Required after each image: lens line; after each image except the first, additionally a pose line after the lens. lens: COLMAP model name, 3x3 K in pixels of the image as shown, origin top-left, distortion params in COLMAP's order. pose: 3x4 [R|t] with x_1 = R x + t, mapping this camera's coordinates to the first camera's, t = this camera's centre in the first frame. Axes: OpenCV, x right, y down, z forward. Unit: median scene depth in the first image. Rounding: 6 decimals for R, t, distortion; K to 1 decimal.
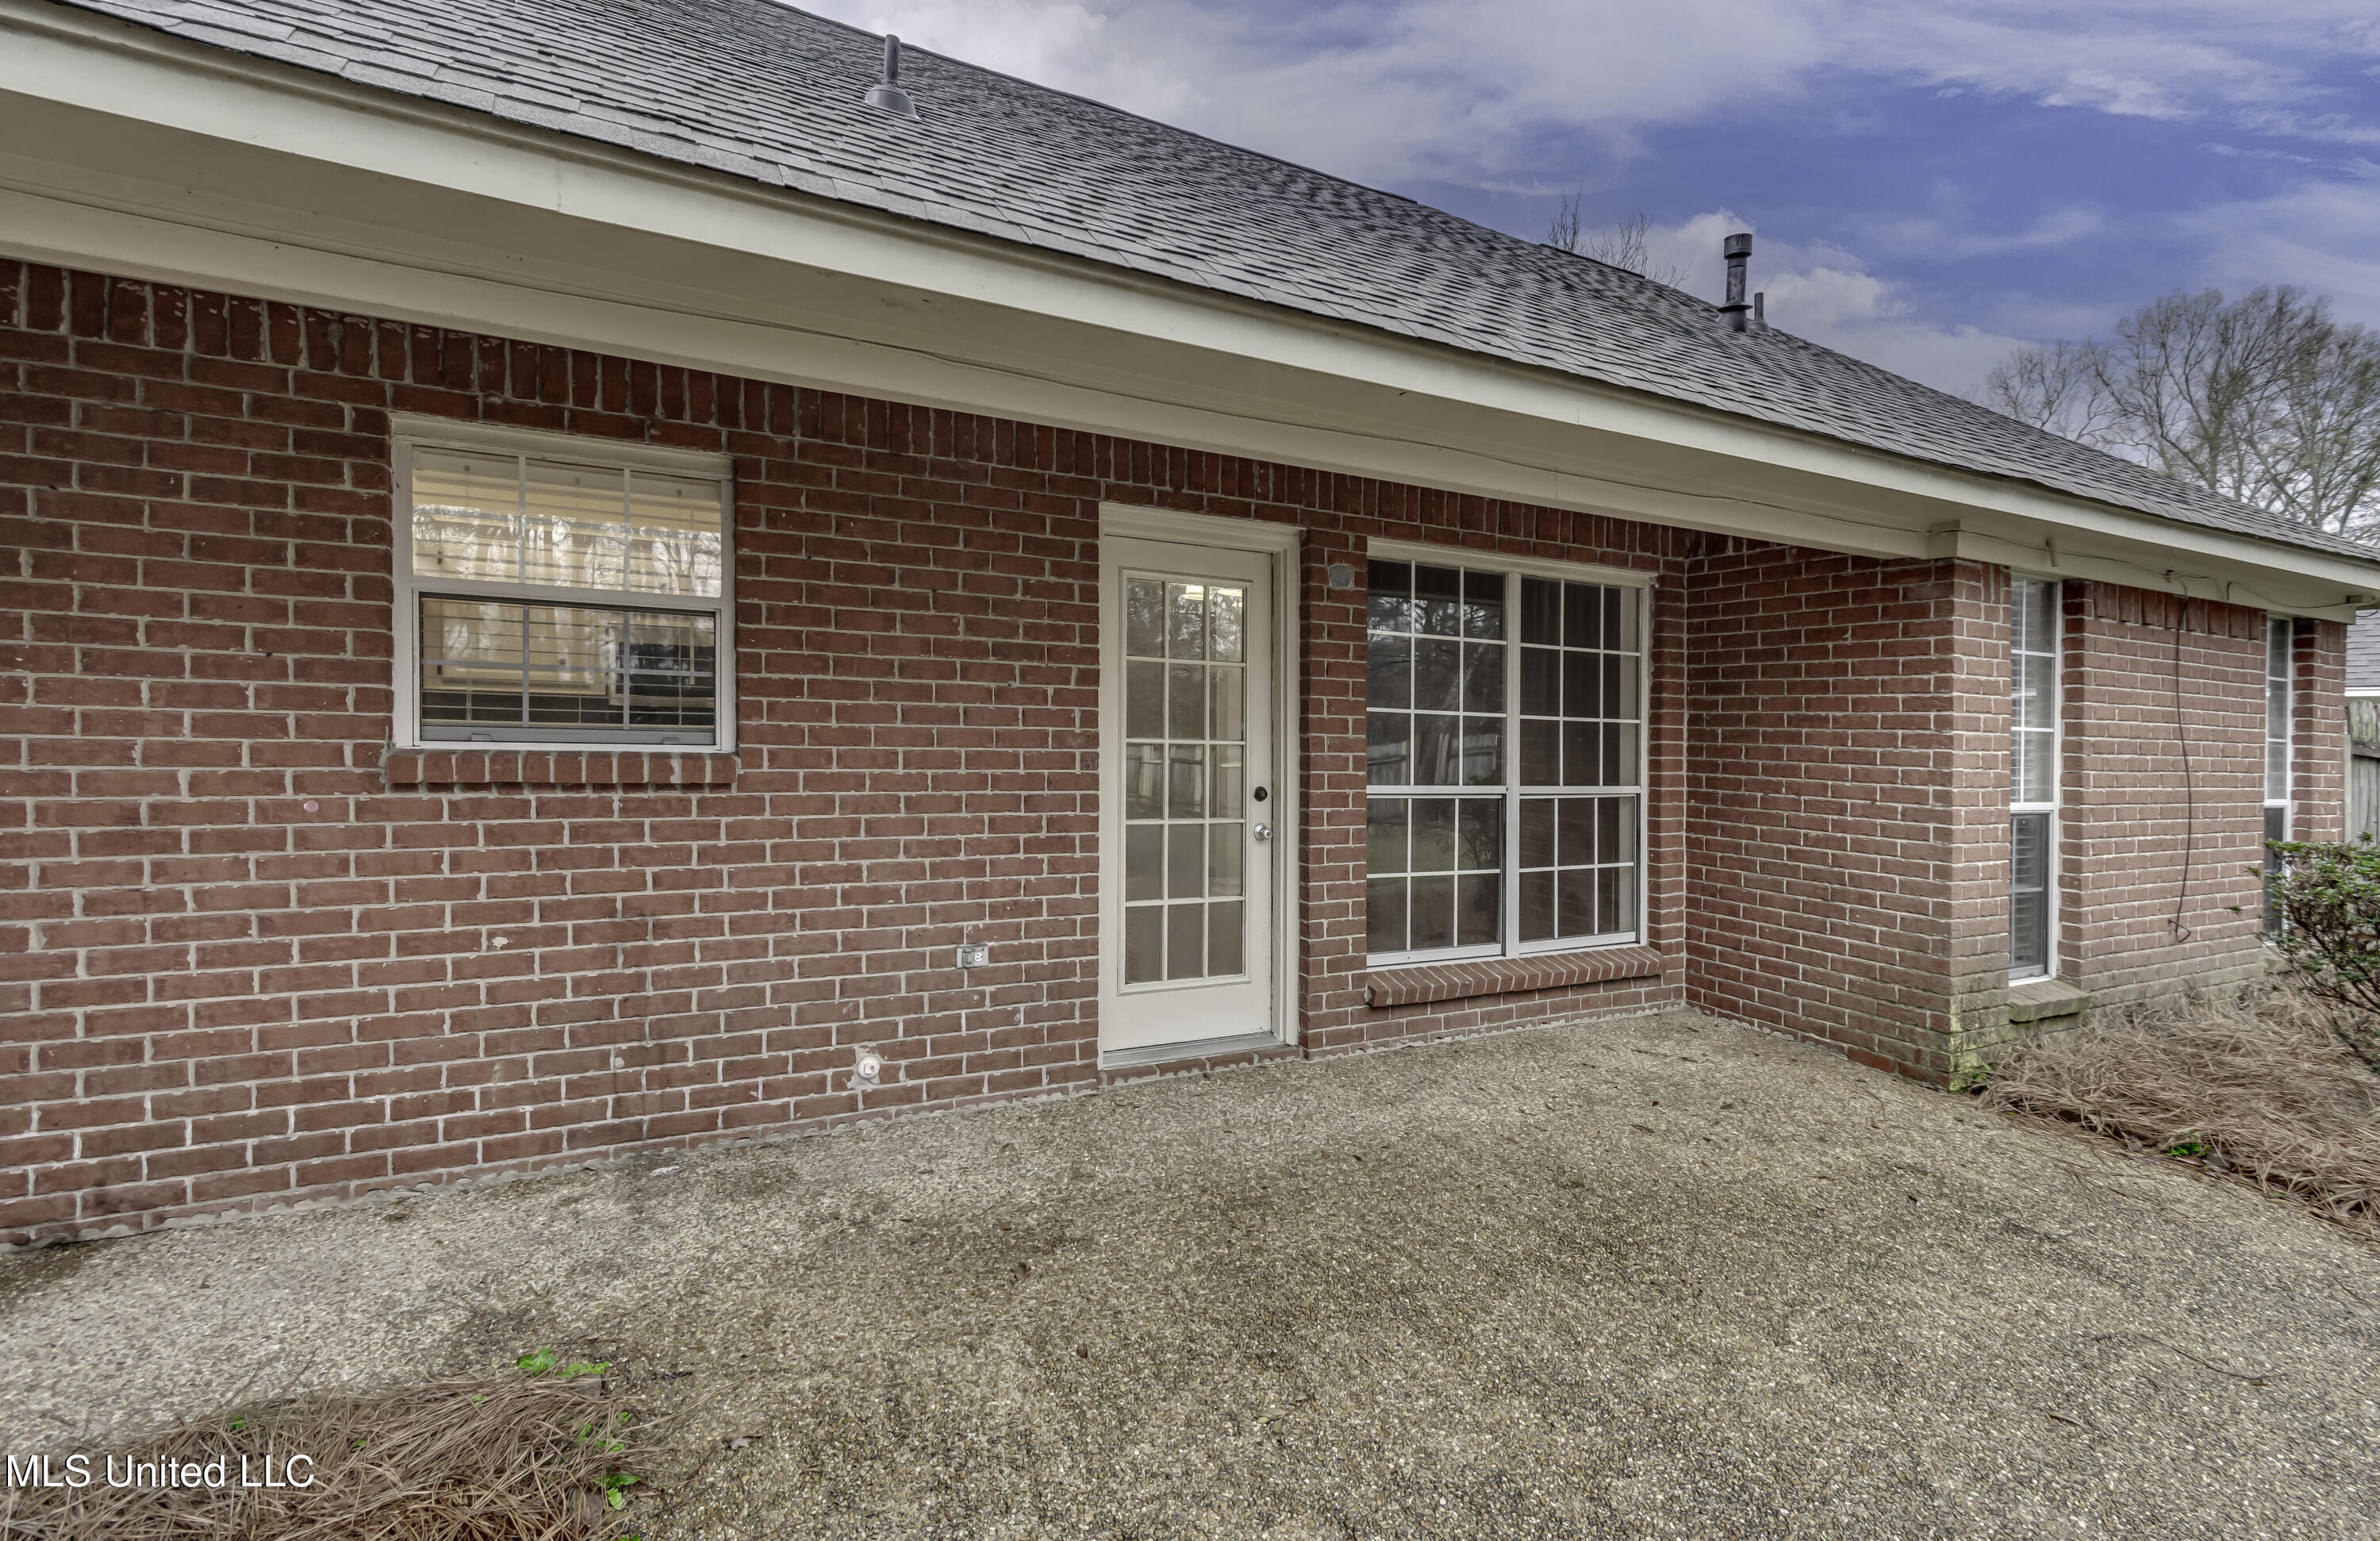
lens RADIAL K [[1058.5, 0, 1198.6], [0, 1058.5, 768.4], [0, 0, 1]] dist [0.002734, 0.000290]
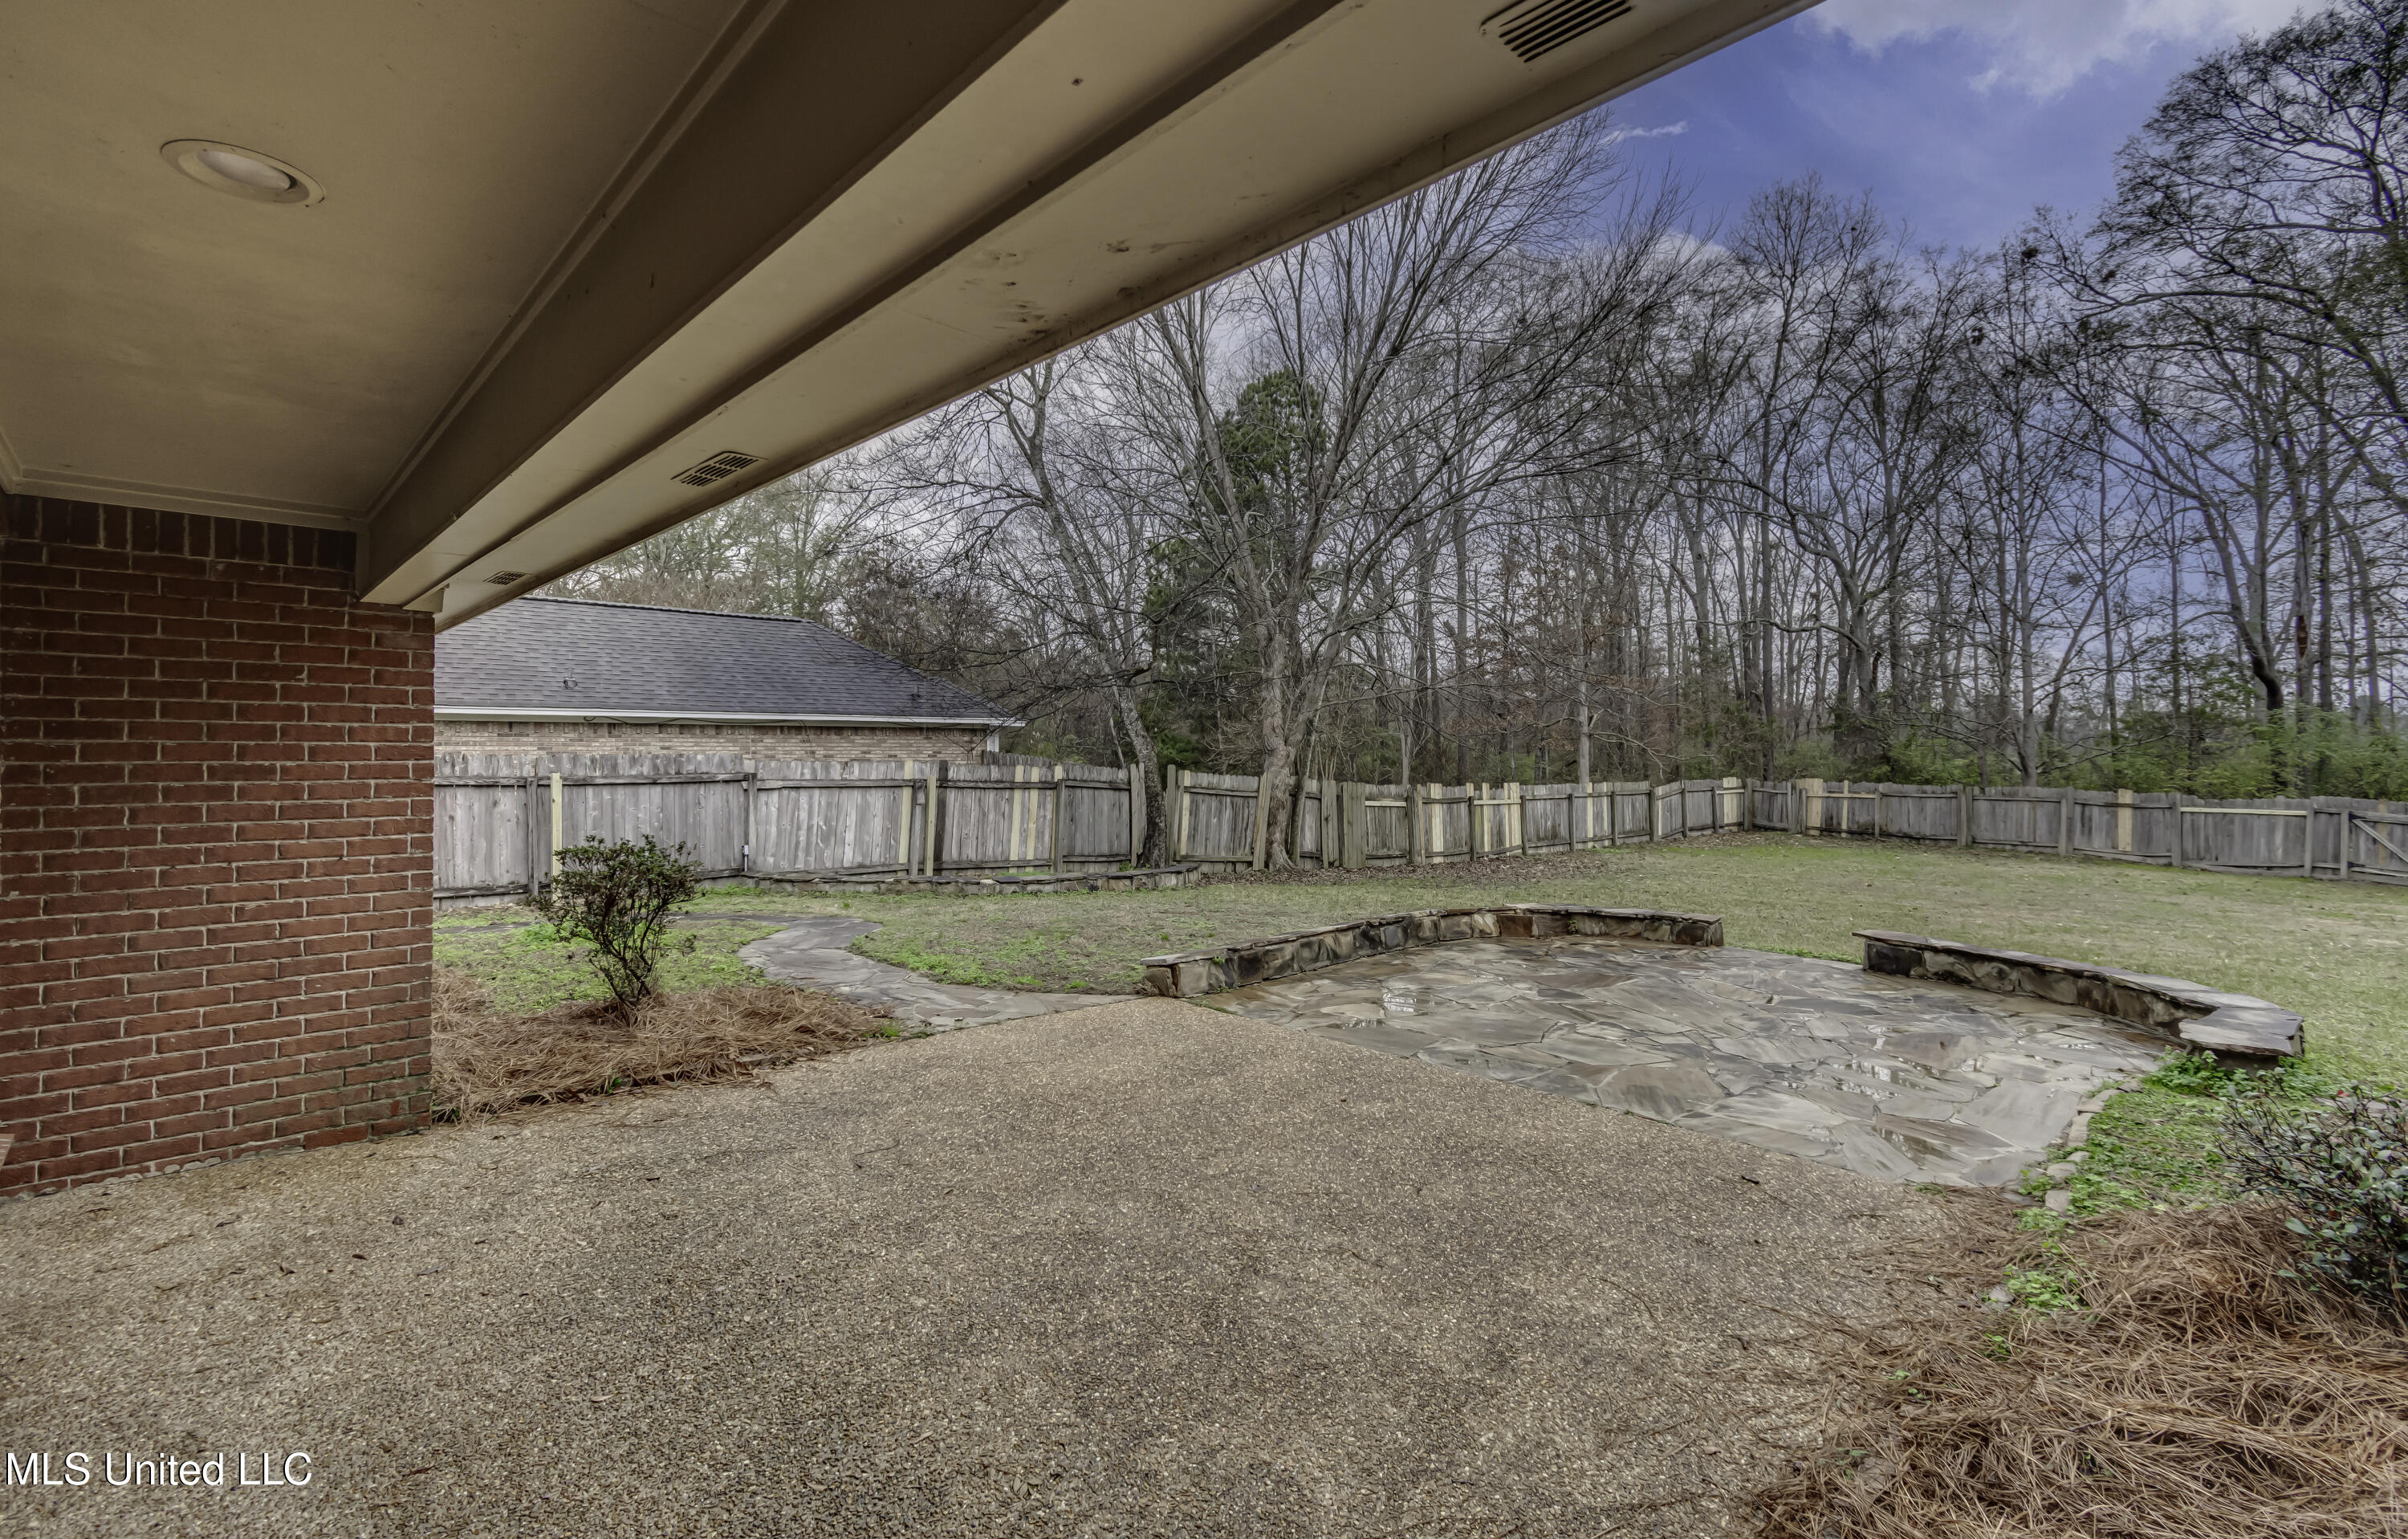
lens RADIAL K [[1089.8, 0, 1205.9], [0, 1089.8, 746.3], [0, 0, 1]] dist [0.009950, 0.000106]
pose [[-0.267685, -0.024182, 0.963203, -0.513014], [0.027899, 0.999071, 0.032835, -0.080087], [-0.963103, 0.035662, -0.266761, 0.547398]]
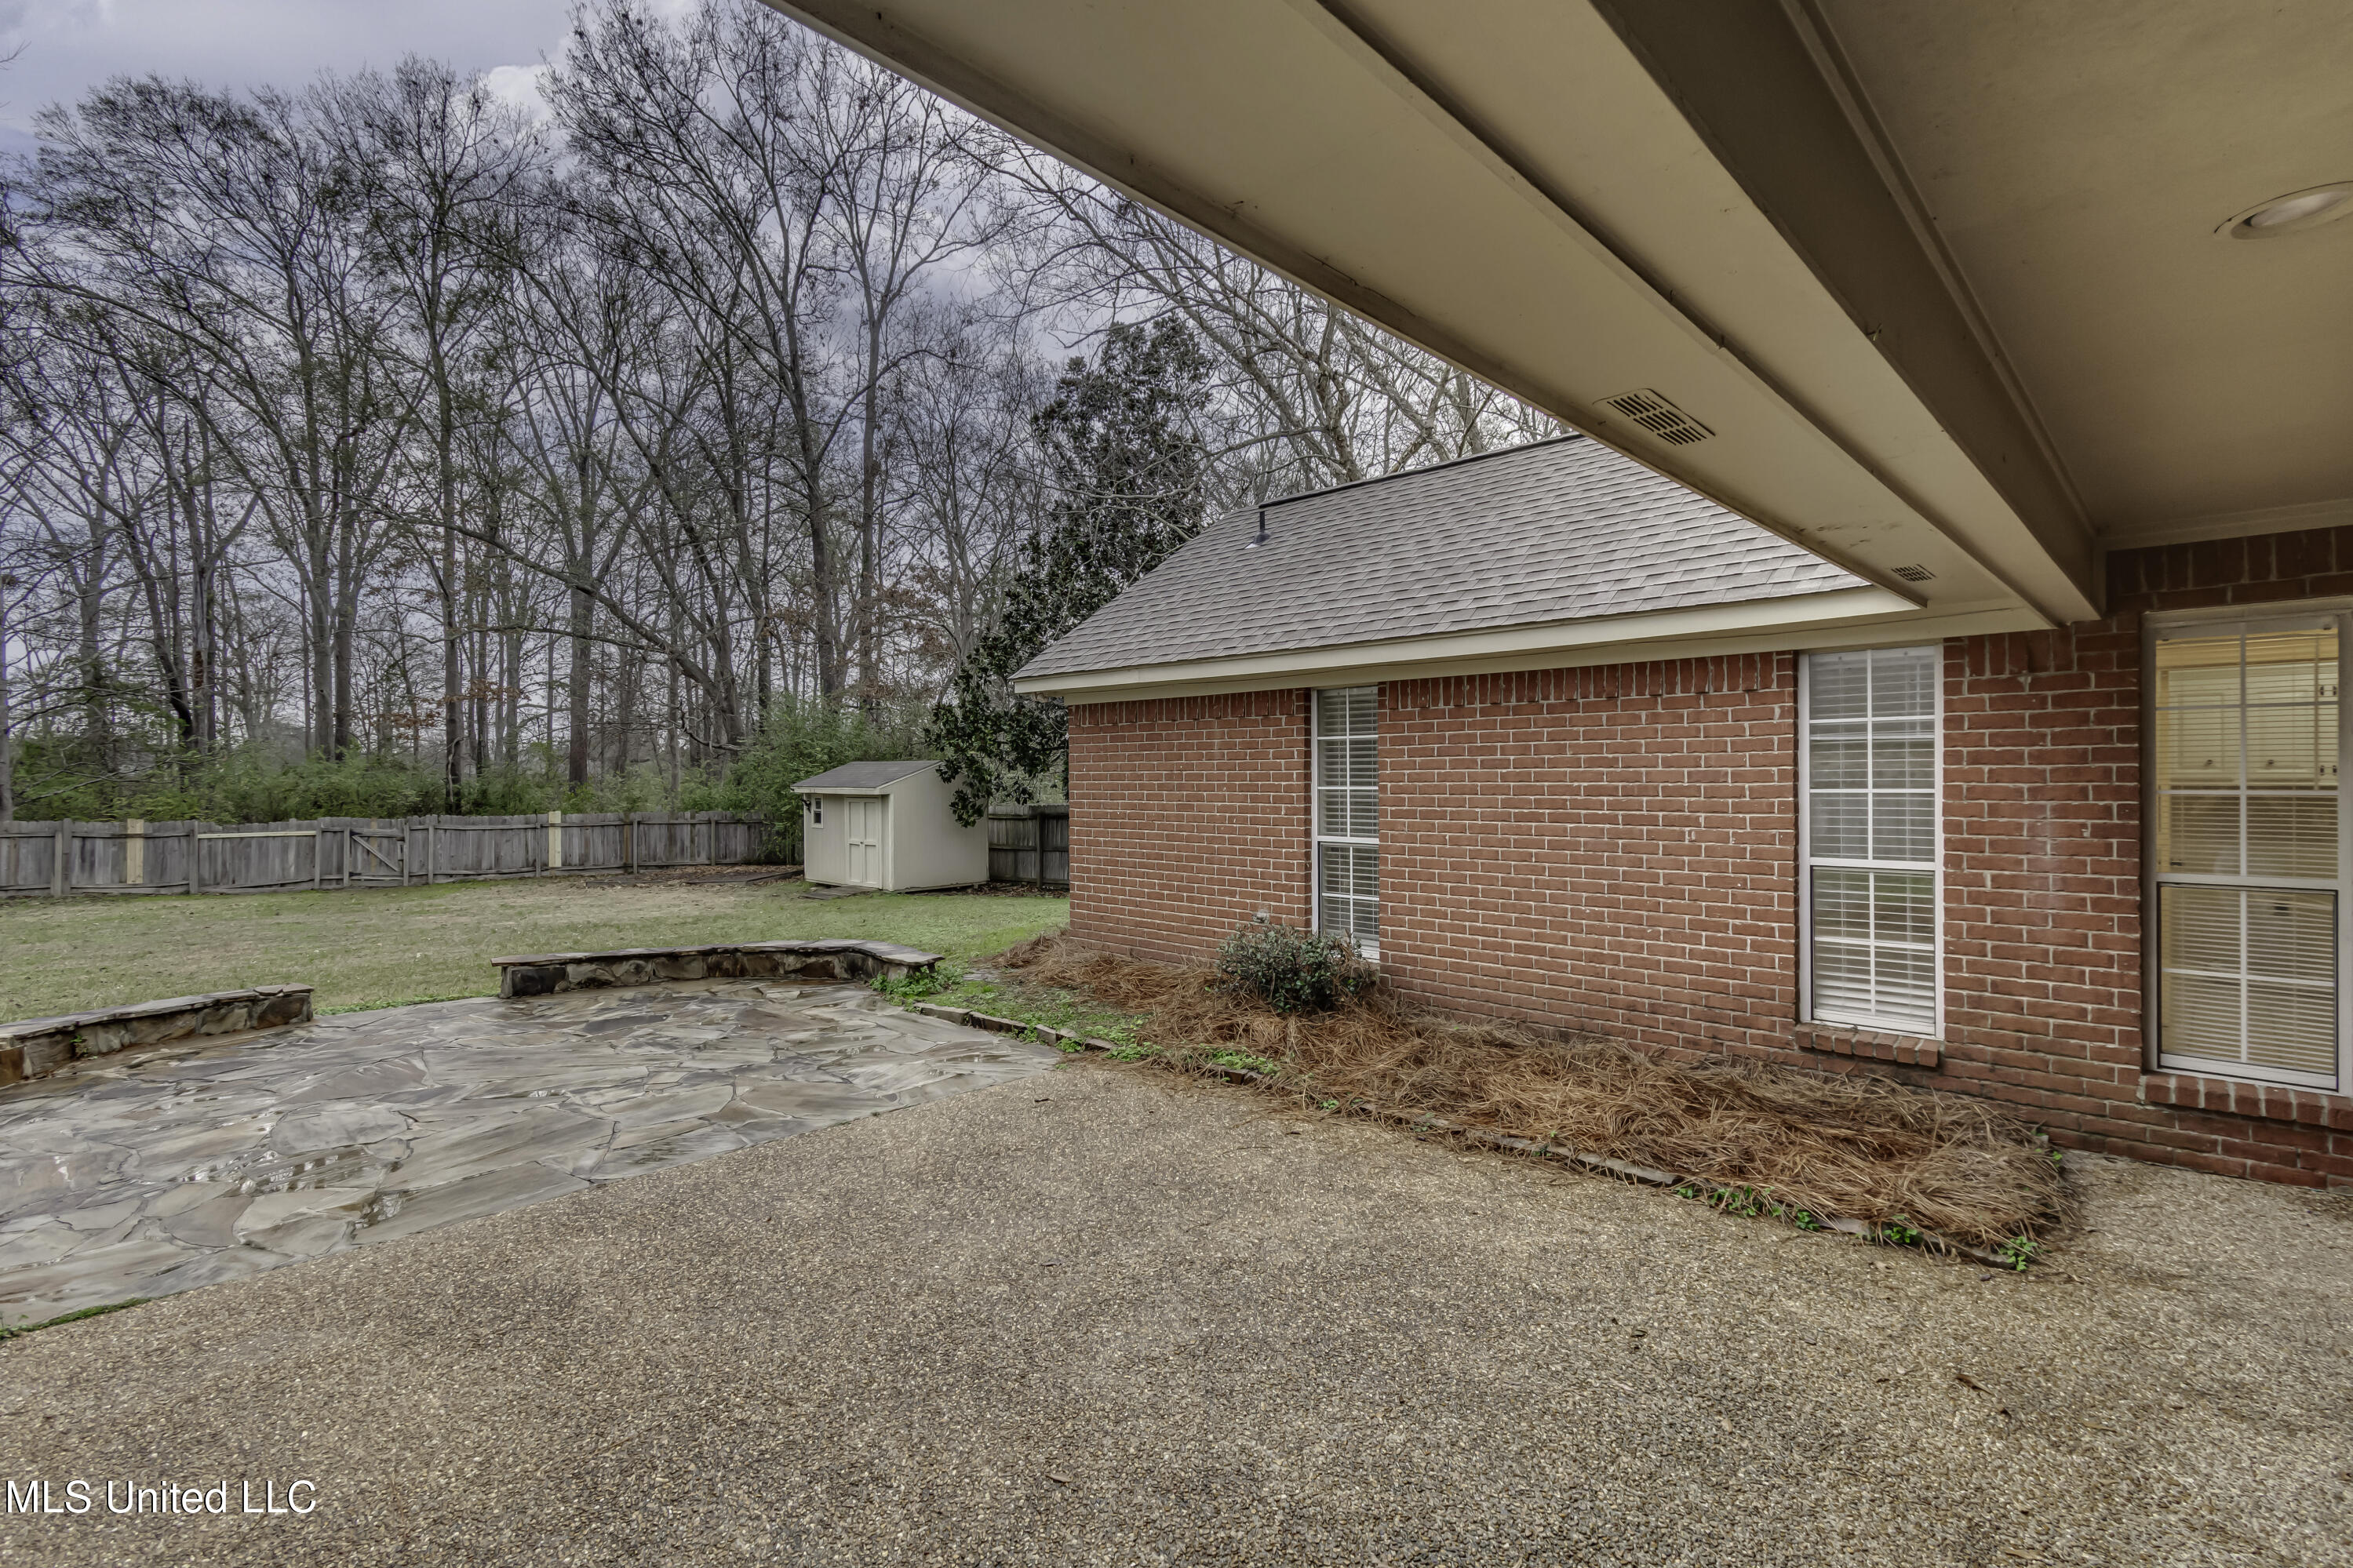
lens RADIAL K [[1078.6, 0, 1171.0], [0, 1078.6, 782.8], [0, 0, 1]] dist [0.004134, 0.000134]
pose [[-0.949261, -0.023638, -0.313600, 0.556780], [-0.035543, 0.998846, 0.032297, -0.065074], [0.312475, 0.041805, -0.949006, 1.066048]]
